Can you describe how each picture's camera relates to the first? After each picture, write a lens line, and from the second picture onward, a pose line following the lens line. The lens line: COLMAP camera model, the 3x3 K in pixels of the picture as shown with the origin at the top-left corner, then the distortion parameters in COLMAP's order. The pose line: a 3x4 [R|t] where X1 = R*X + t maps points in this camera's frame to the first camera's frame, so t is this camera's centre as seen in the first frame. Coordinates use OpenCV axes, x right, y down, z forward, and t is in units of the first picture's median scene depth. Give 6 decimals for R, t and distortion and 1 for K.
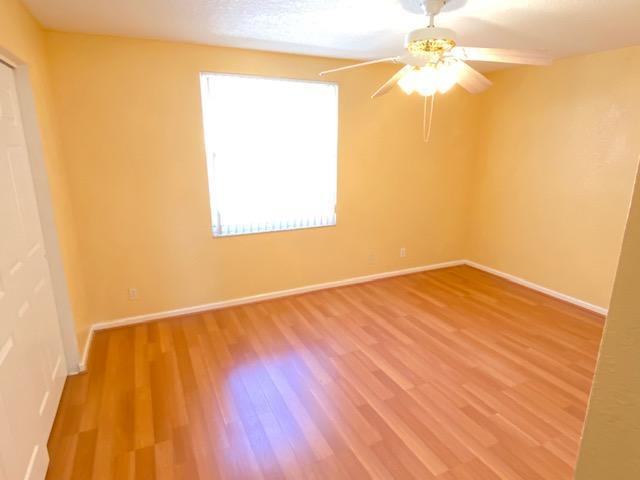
lens RADIAL K [[393.0, 0, 320.0], [0, 393.0, 240.0], [0, 0, 1]] dist [0.001170, -0.001418]
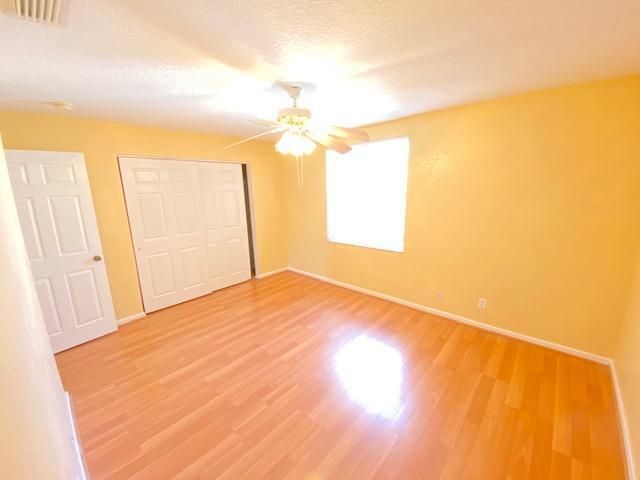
lens RADIAL K [[262.1, 0, 304.7], [0, 262.1, 241.6], [0, 0, 1]] dist [-0.001399, -0.000341]
pose [[0.361593, 0.197225, -0.911237, 0.723819], [-0.208713, 0.969688, 0.127056, -0.123244], [0.908675, 0.144244, 0.391796, 0.445083]]
